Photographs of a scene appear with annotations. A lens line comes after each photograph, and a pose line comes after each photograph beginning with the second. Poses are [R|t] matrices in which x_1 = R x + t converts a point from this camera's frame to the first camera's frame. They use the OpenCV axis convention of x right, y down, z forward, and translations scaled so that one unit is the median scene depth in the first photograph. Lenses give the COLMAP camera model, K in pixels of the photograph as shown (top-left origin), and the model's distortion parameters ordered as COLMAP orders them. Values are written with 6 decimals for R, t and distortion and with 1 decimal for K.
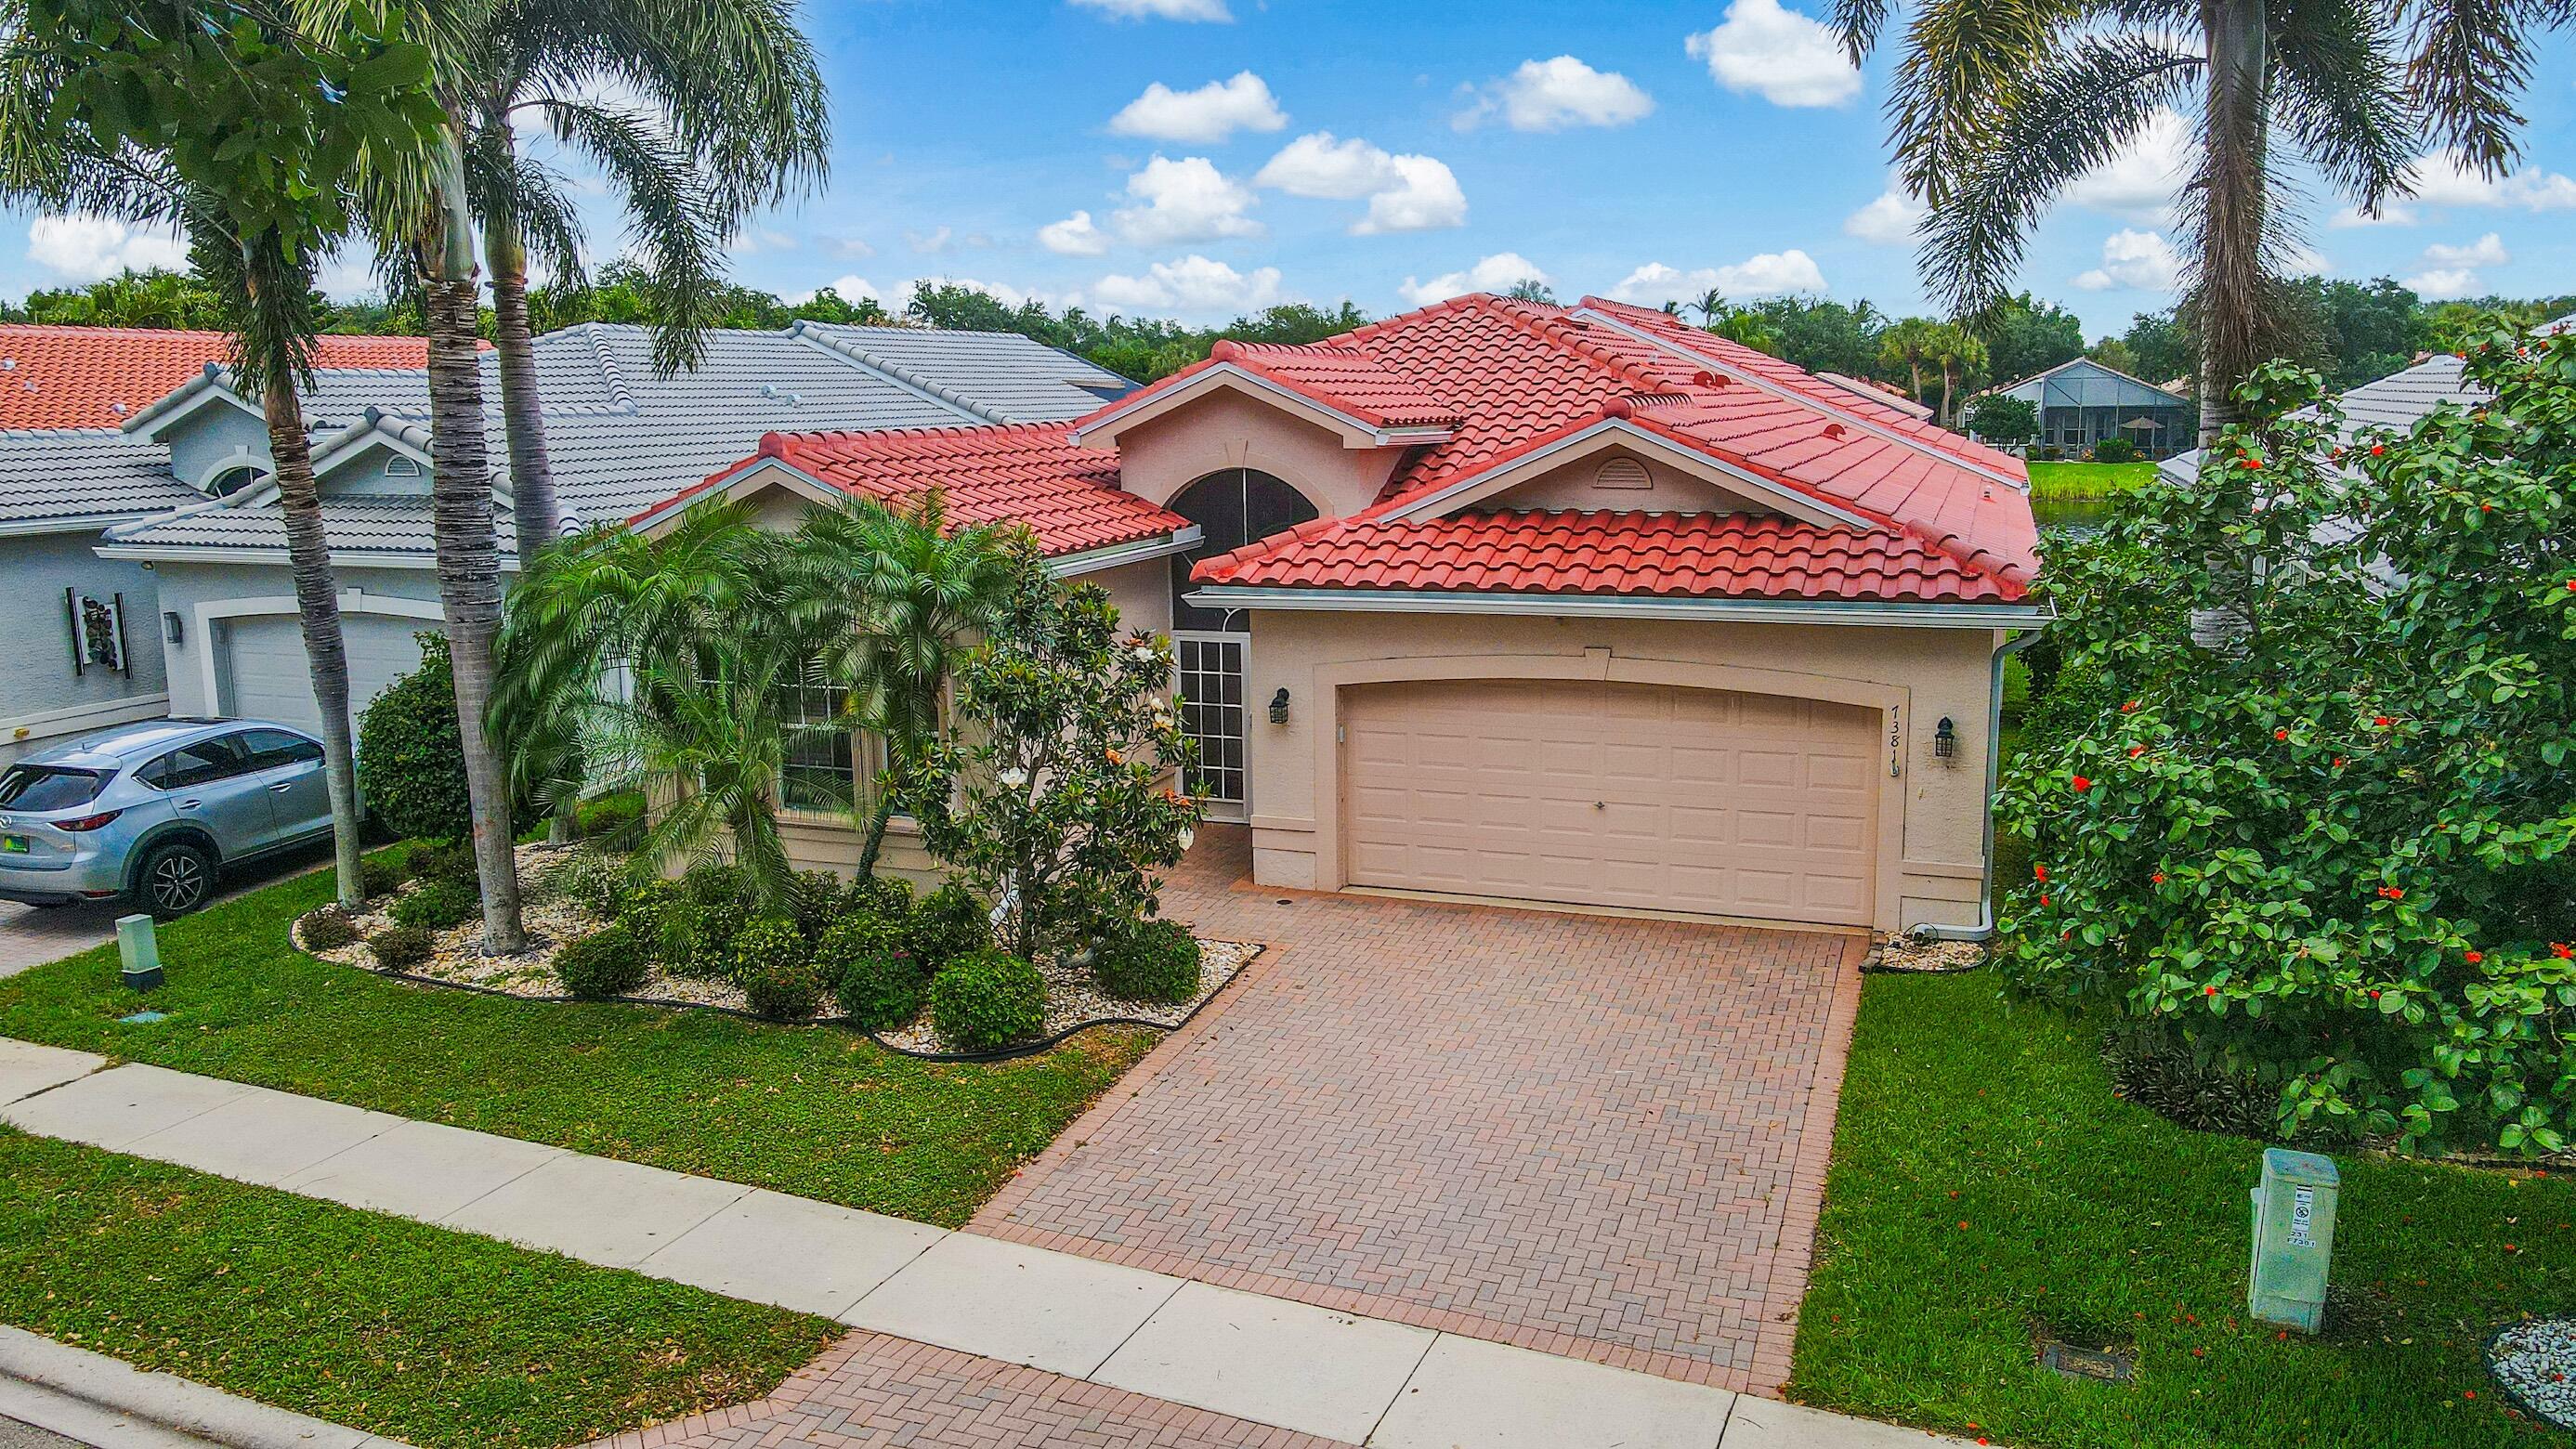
lens RADIAL K [[1897.5, 0, 1289.9], [0, 1897.5, 729.9], [0, 0, 1]] dist [0.033241, -0.001598]
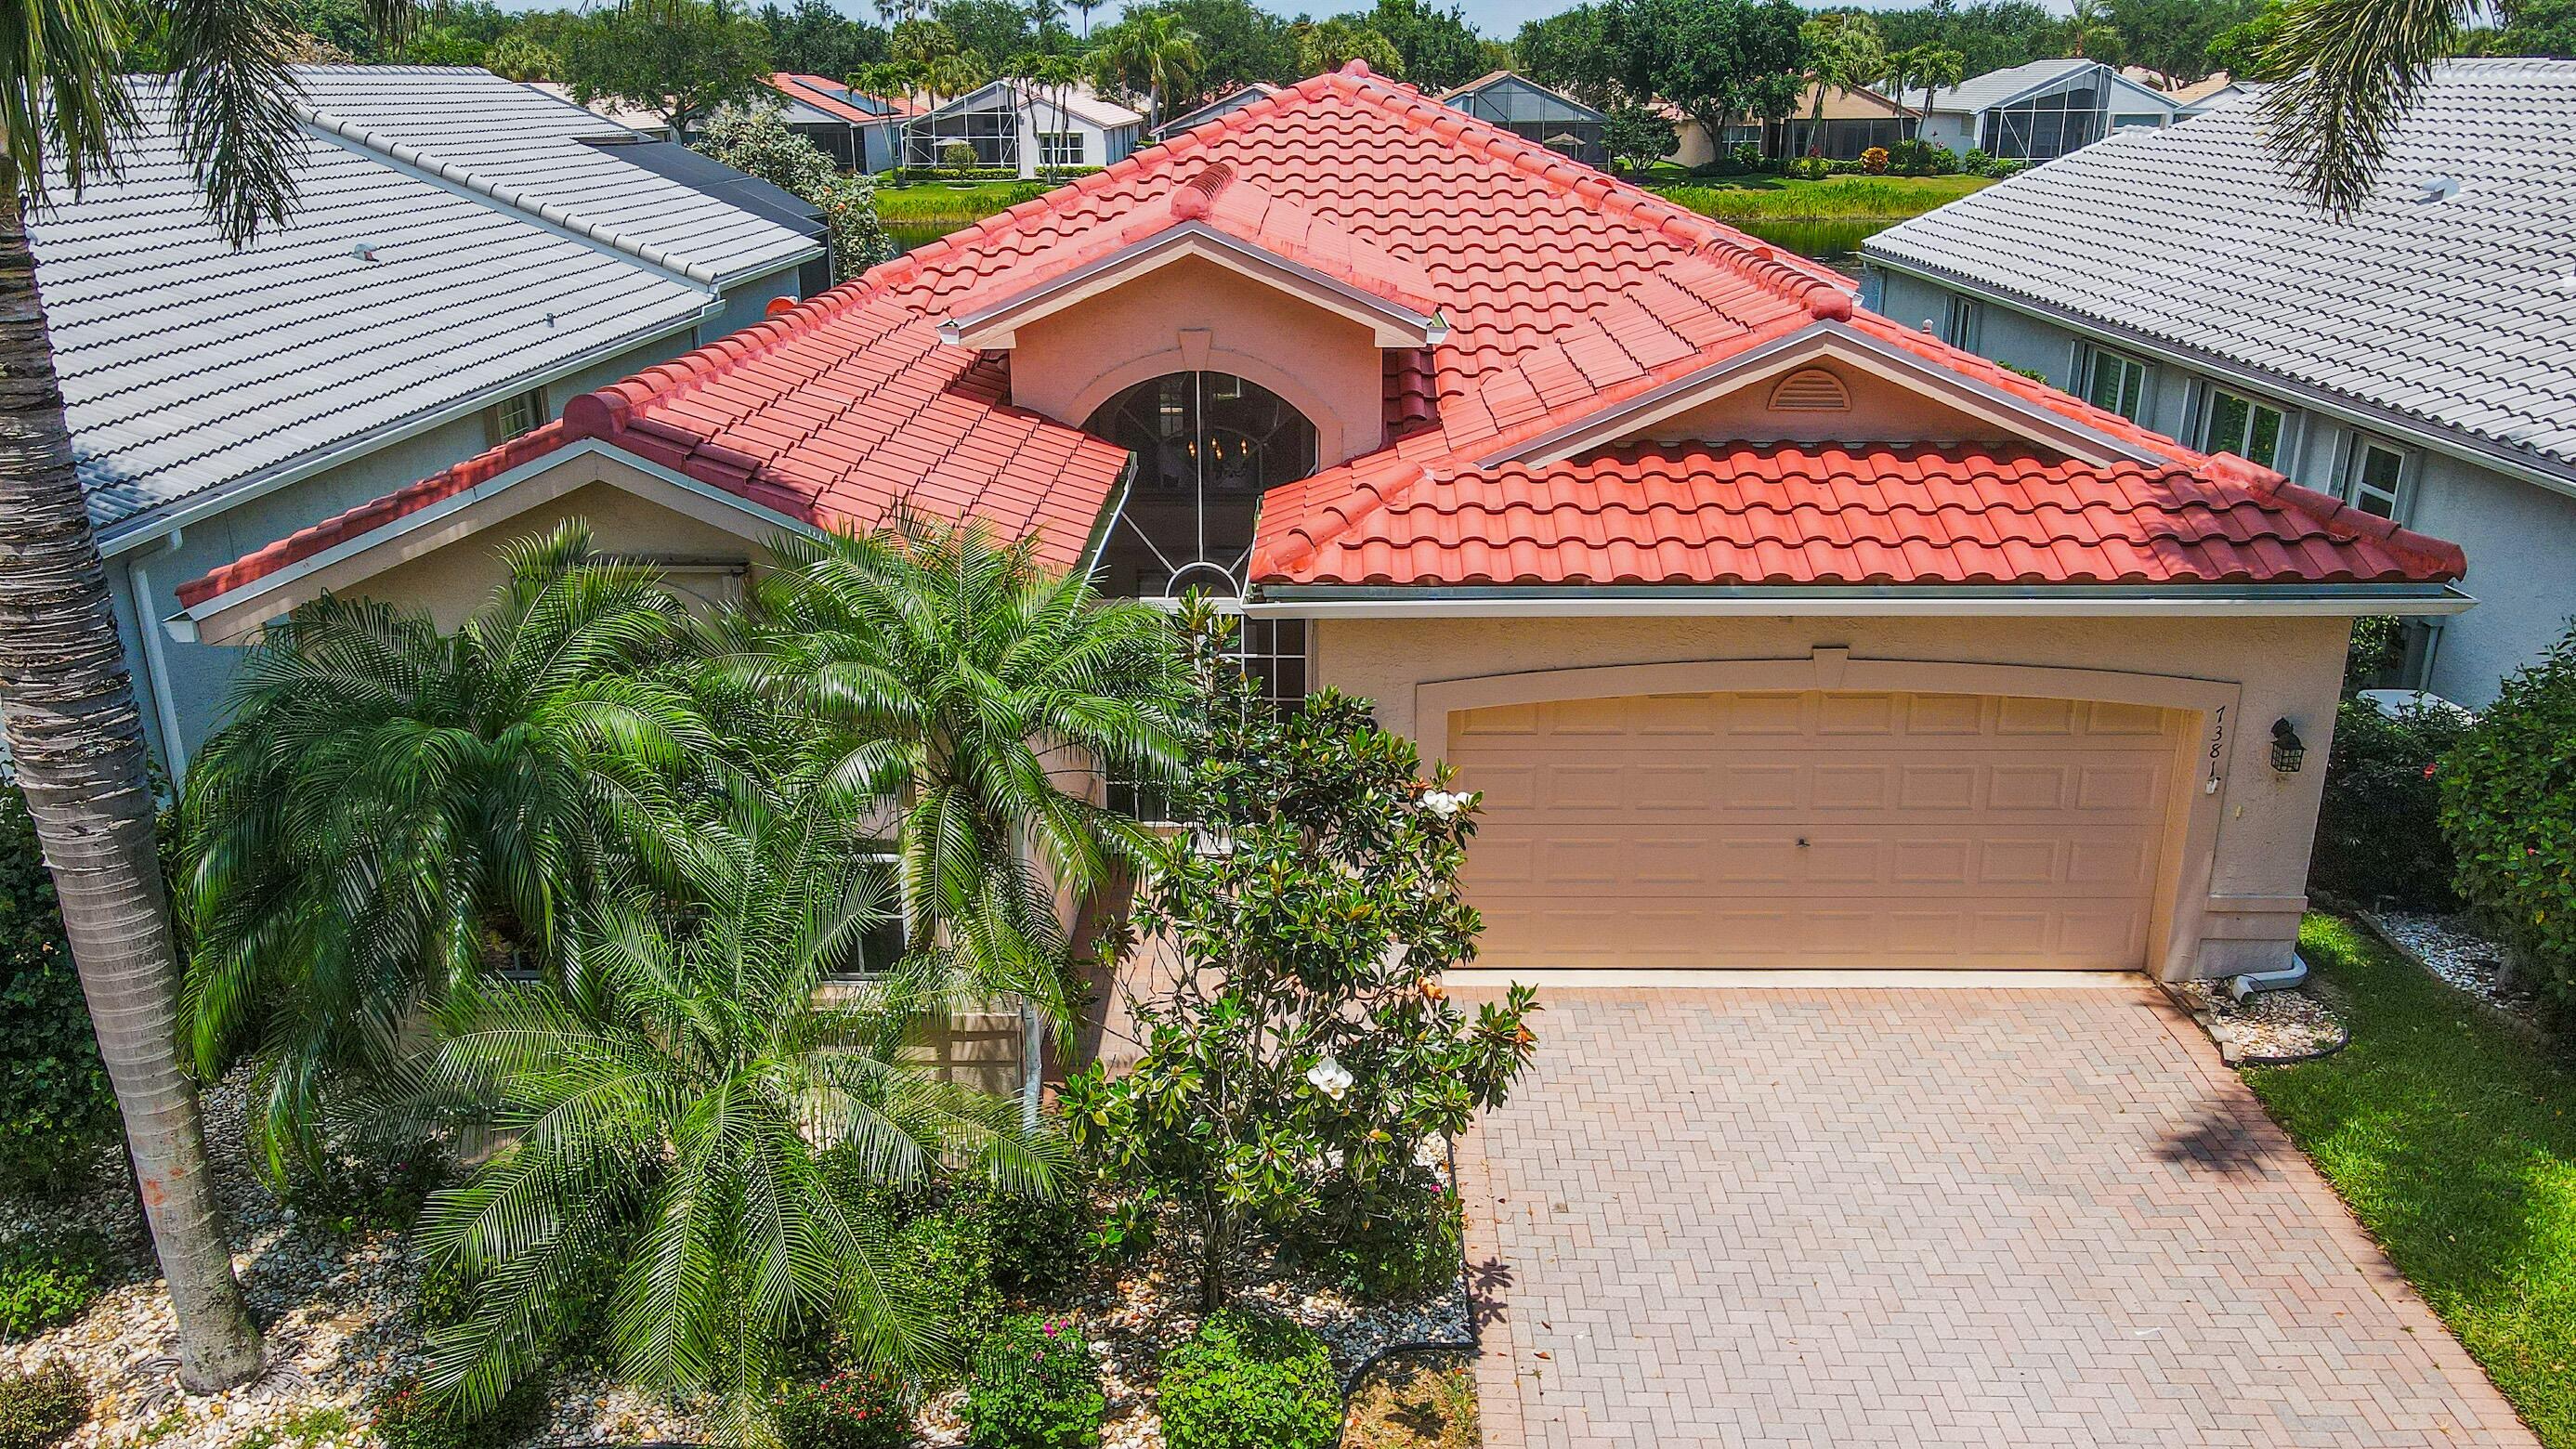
lens RADIAL K [[1897.5, 0, 1288.0], [0, 1897.5, 712.4], [0, 0, 1]] dist [0.033241, -0.001598]
pose [[0.944802, -0.101000, 0.311687, -0.256099], [0.055658, 0.986950, 0.151103, -0.134829], [-0.322881, -0.125415, 0.938093, 0.368987]]
